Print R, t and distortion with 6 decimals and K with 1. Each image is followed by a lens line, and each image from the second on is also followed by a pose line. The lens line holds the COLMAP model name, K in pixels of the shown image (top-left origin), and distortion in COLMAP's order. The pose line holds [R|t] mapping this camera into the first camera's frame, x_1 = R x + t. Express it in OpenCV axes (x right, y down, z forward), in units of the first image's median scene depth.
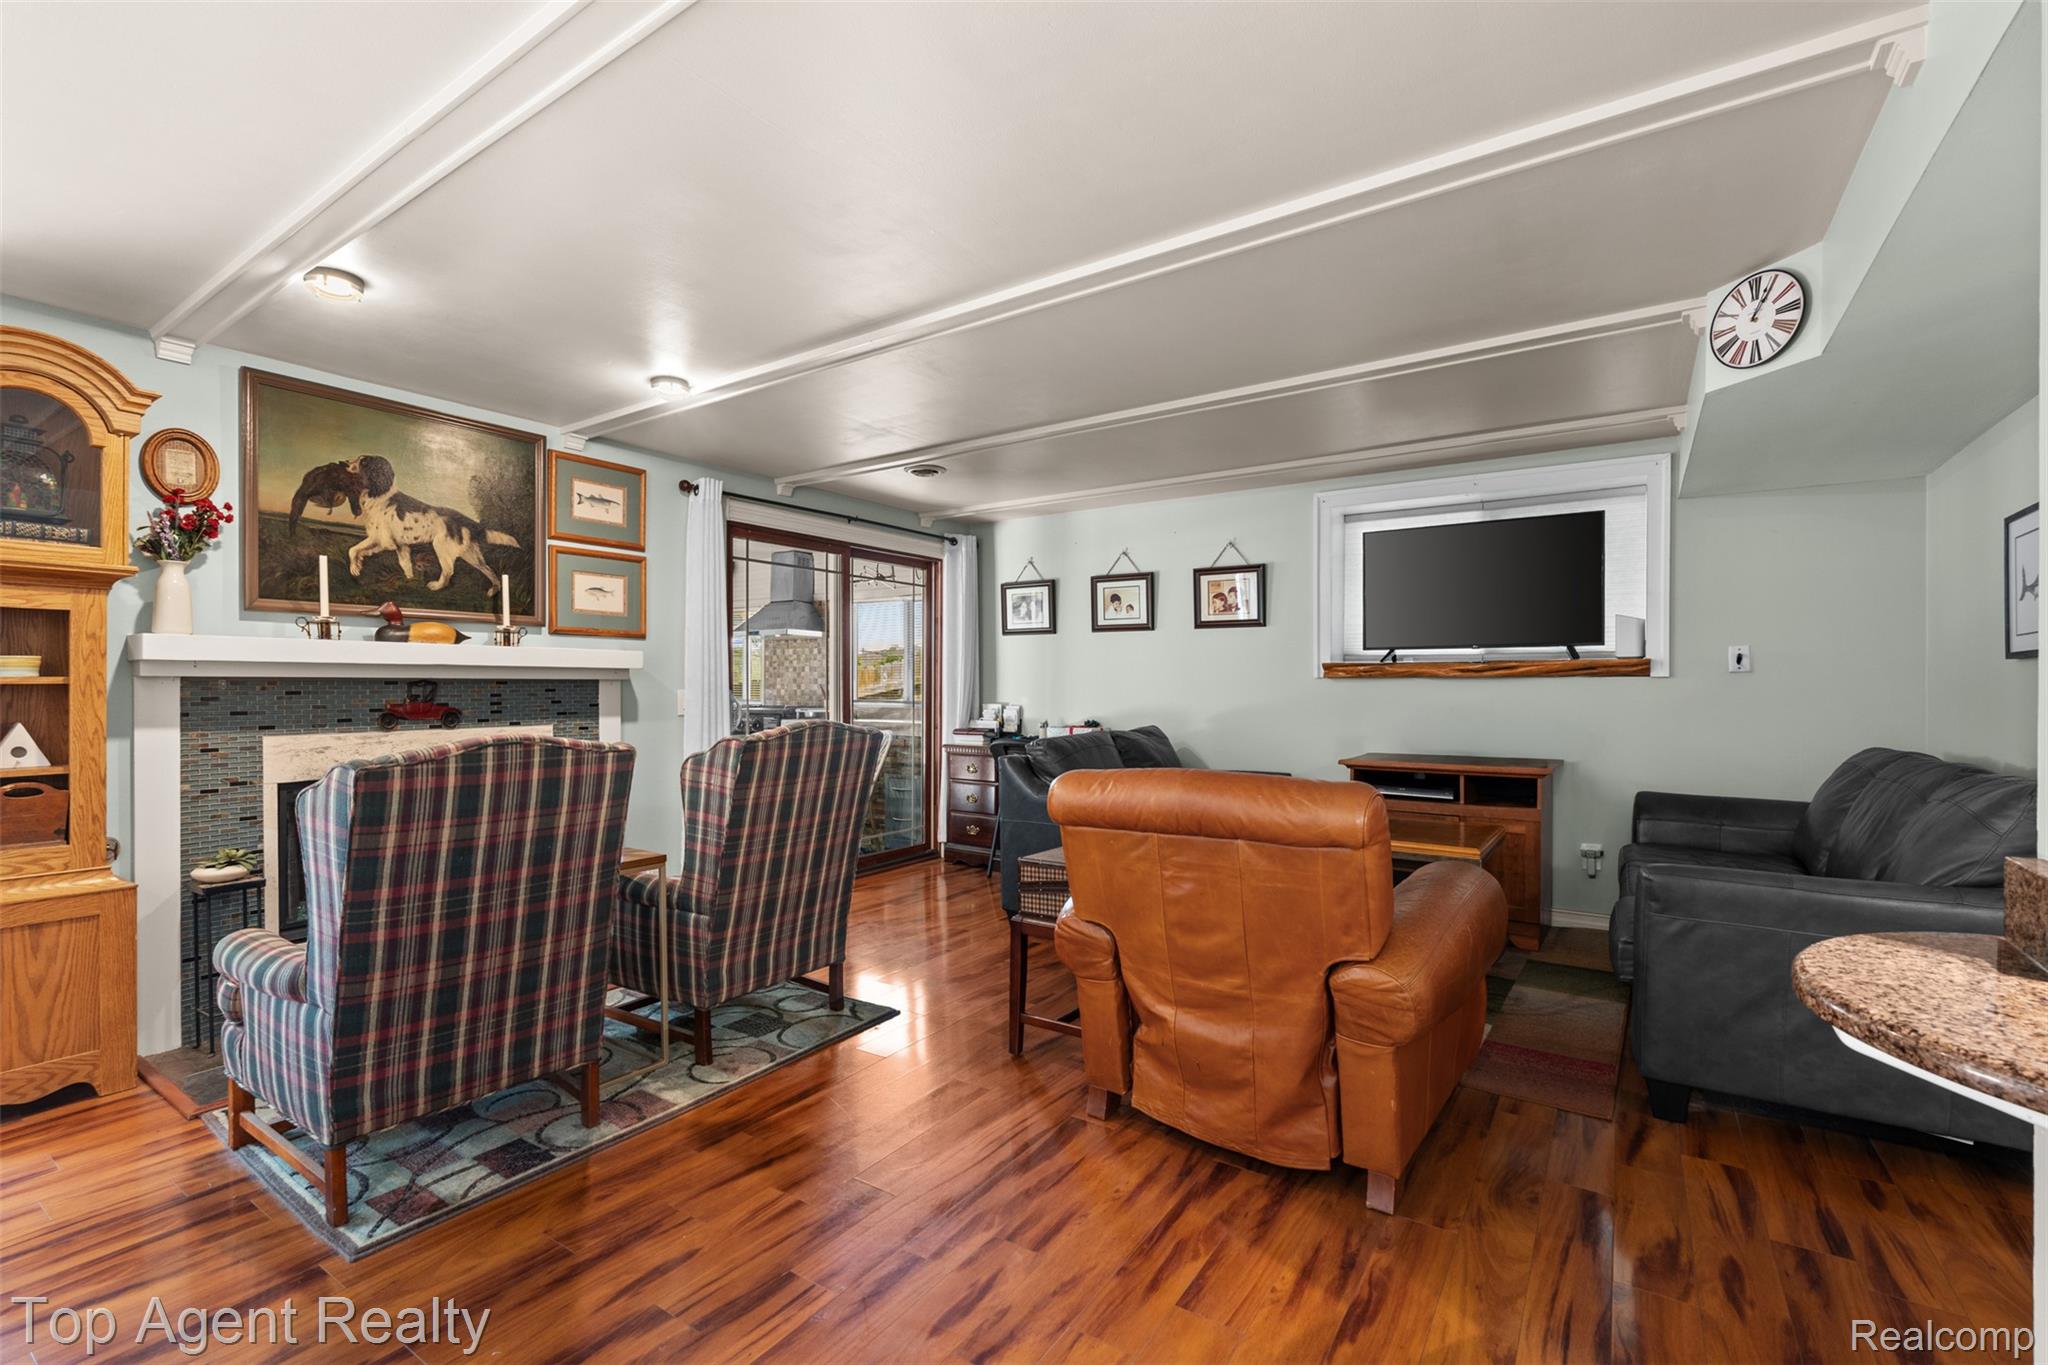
lens RADIAL K [[900.2, 0, 1023.3], [0, 900.2, 685.6], [0, 0, 1]] dist [-0.006904, 0.000990]
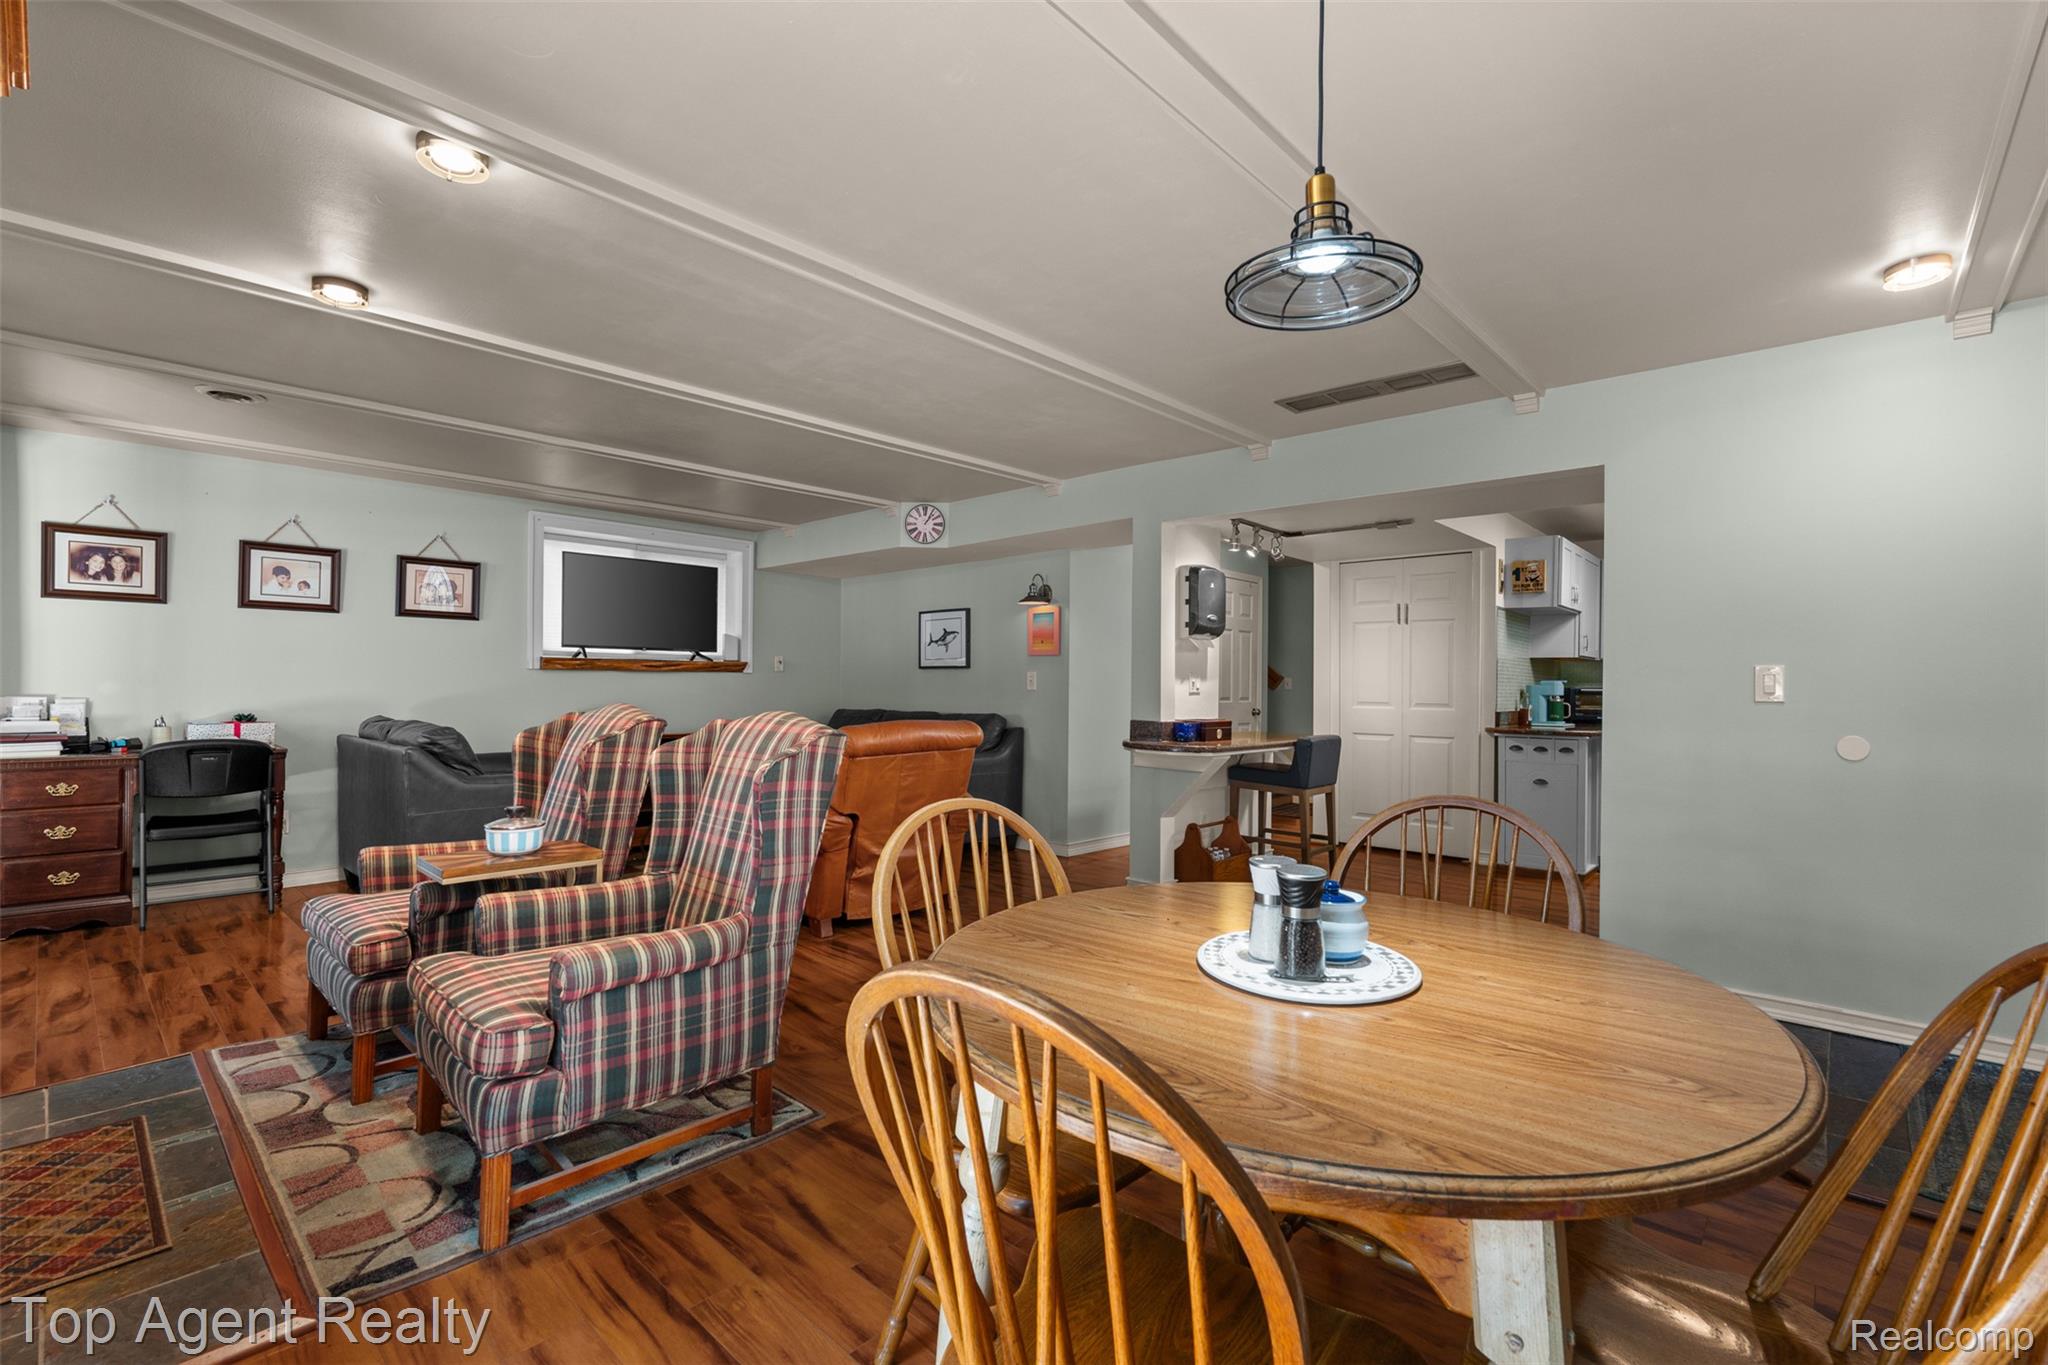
lens RADIAL K [[900.2, 0, 1028.9], [0, 900.2, 679.2], [0, 0, 1]] dist [-0.006904, 0.000990]
pose [[0.144458, 0.006923, 0.989487, -1.088217], [-0.009929, 0.999935, -0.005547, 0.006943], [-0.989461, -0.009024, 0.144517, 0.283628]]
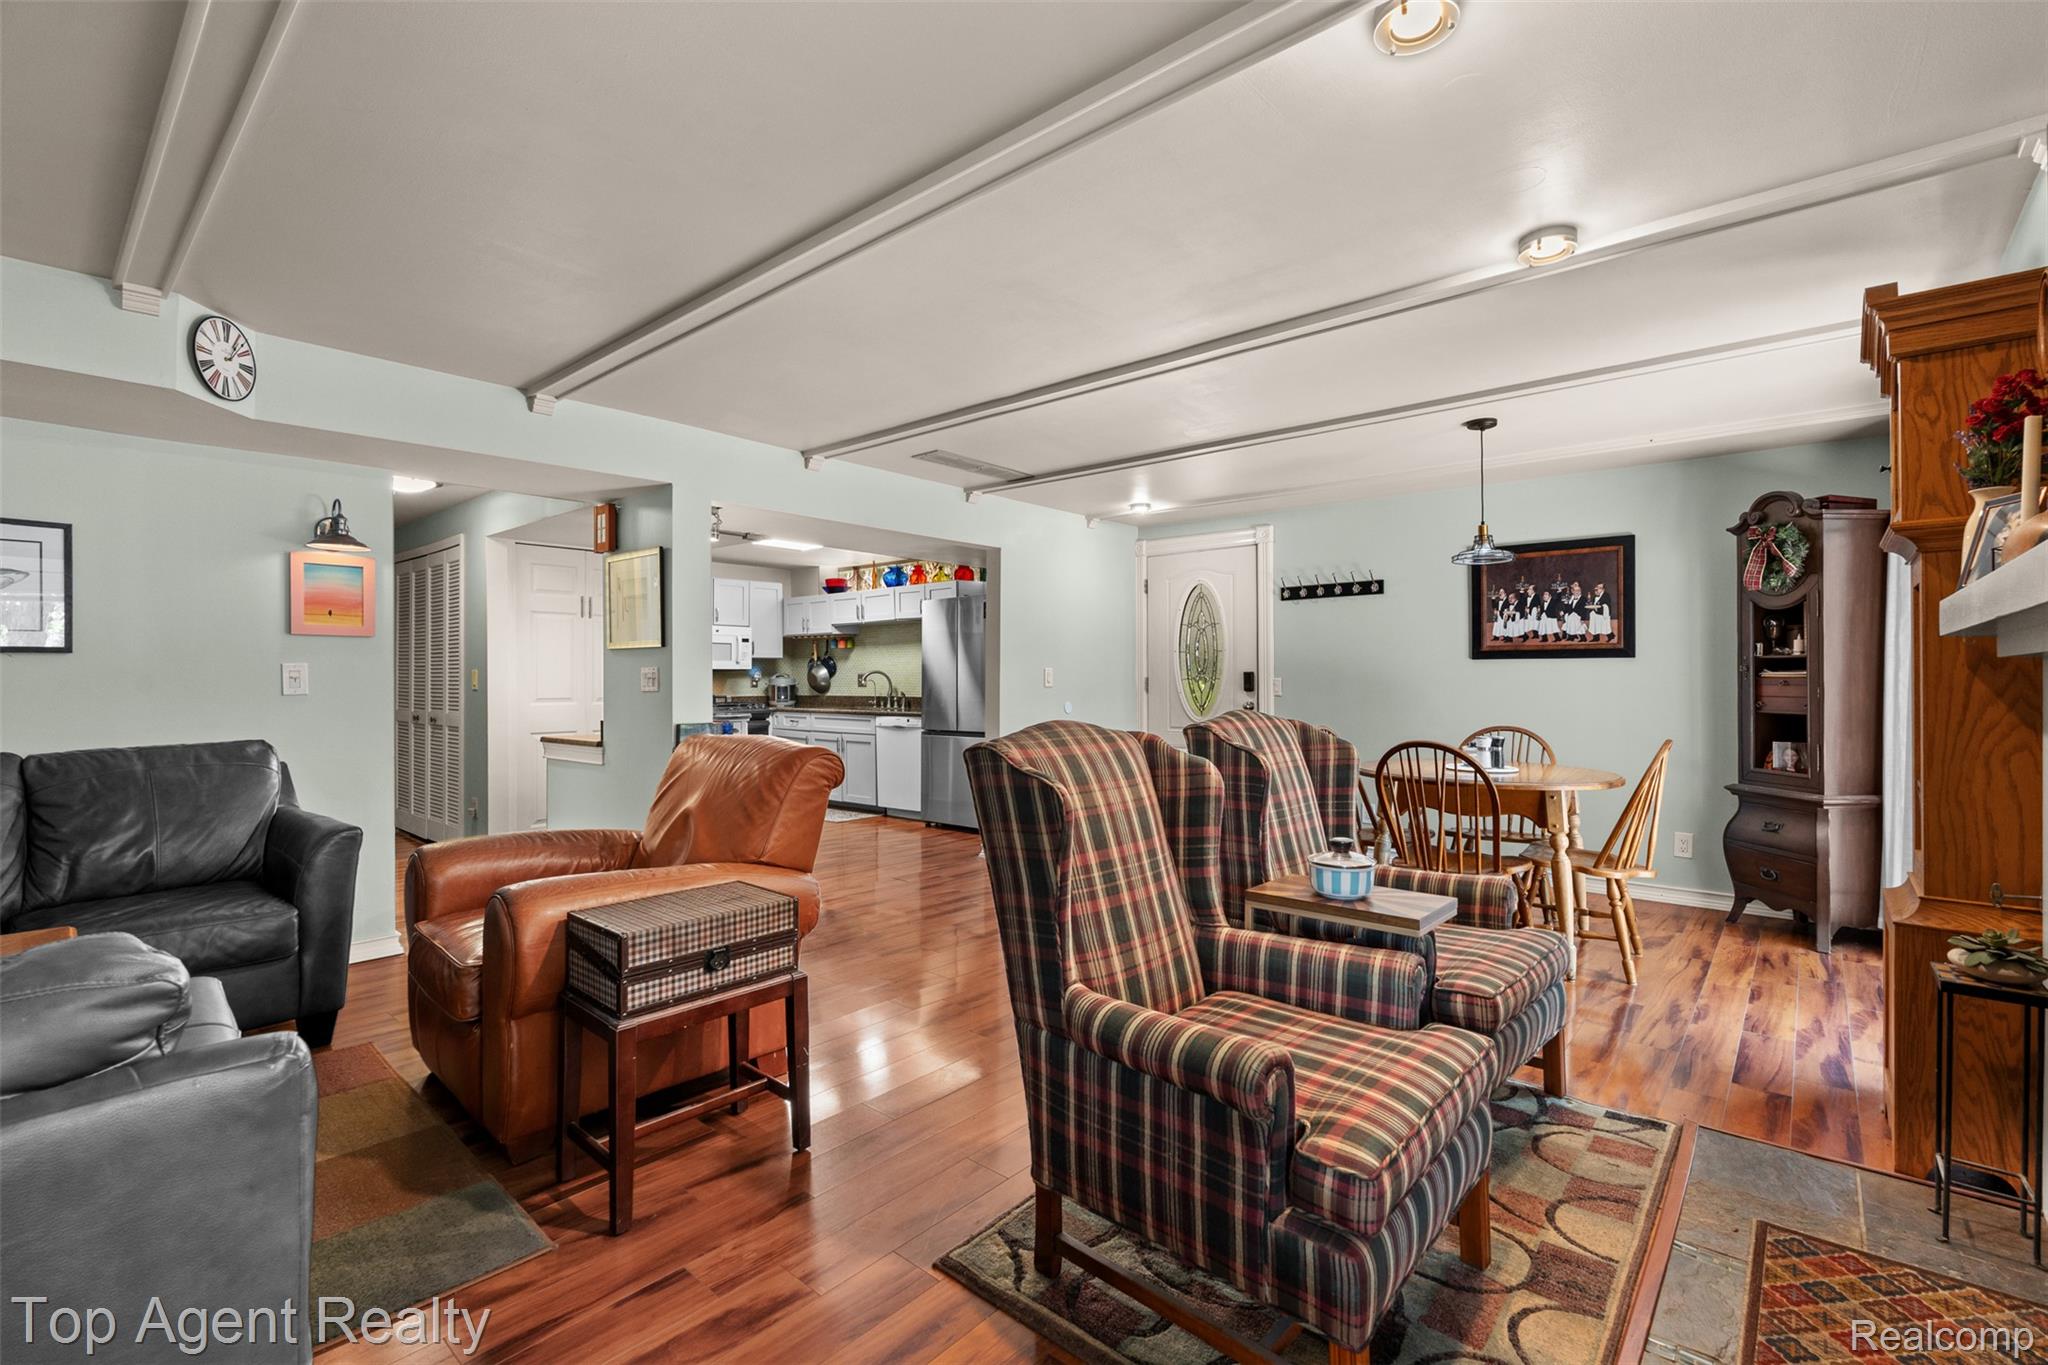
lens RADIAL K [[900.2, 0, 1024.3], [0, 900.2, 679.3], [0, 0, 1]] dist [-0.006904, 0.000990]
pose [[-0.992242, 0.003049, 0.124283, -0.248023], [0.003061, 0.999995, -0.000092, 0.003091], [-0.124282, 0.000289, -0.992247, 1.479800]]
